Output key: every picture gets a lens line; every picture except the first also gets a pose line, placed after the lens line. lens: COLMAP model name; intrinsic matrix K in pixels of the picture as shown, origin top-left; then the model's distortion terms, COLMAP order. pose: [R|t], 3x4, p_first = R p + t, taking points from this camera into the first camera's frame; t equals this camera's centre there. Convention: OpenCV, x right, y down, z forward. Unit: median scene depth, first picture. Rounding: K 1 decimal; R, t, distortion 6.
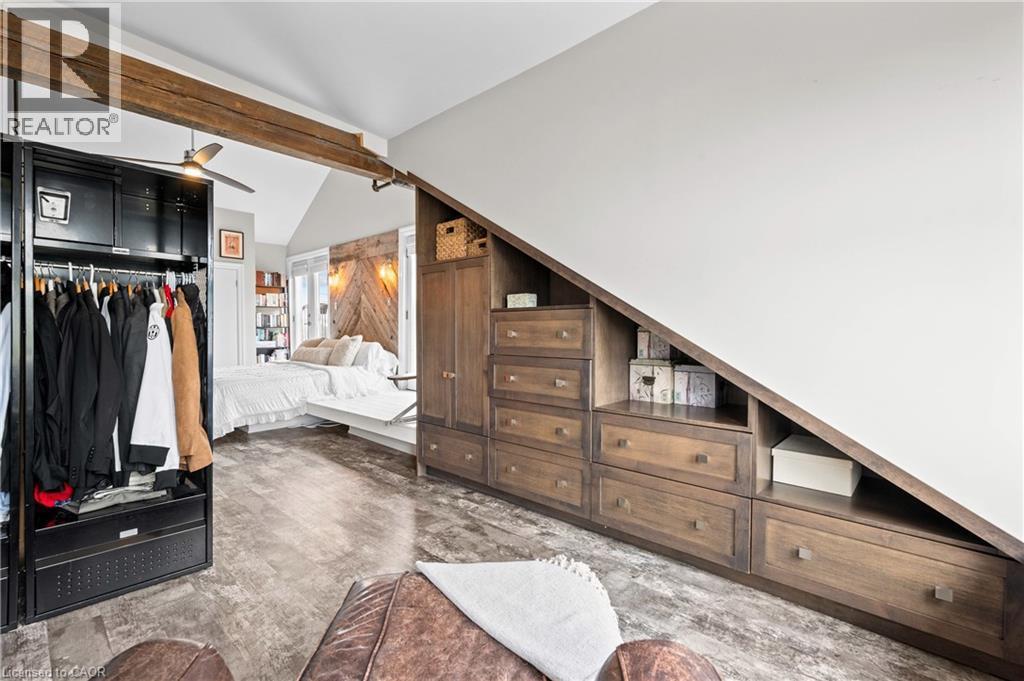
lens RADIAL K [[456.8, 0, 515.0], [0, 456.8, 340.6], [0, 0, 1]] dist [-0.002179, 0.000067]
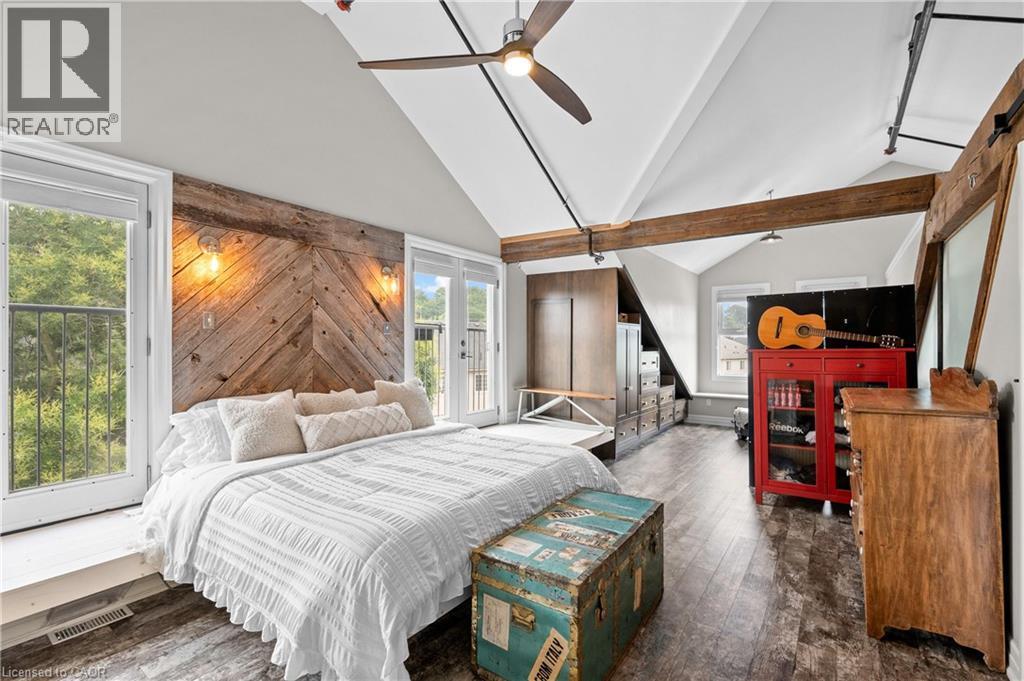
lens RADIAL K [[456.8, 0, 515.0], [0, 456.8, 340.6], [0, 0, 1]] dist [-0.002179, 0.000067]
pose [[-0.123375, 0.007437, 0.992332, -0.953484], [0.018608, 0.999813, -0.005179, -0.055773], [-0.992186, 0.017827, -0.123491, 0.852152]]
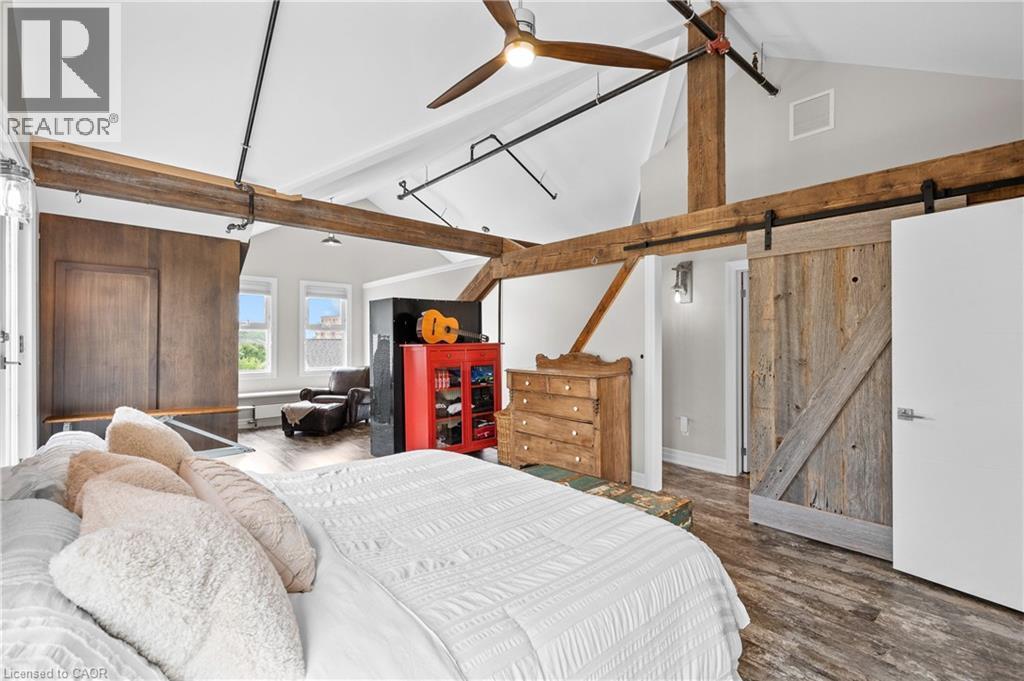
lens RADIAL K [[456.8, 0, 515.0], [0, 456.8, 340.6], [0, 0, 1]] dist [-0.002179, 0.000067]
pose [[-0.994062, -0.004214, 0.108735, -0.598527], [-0.001984, 0.999786, 0.020610, -0.062618], [-0.108799, 0.020272, -0.993857, 1.183491]]
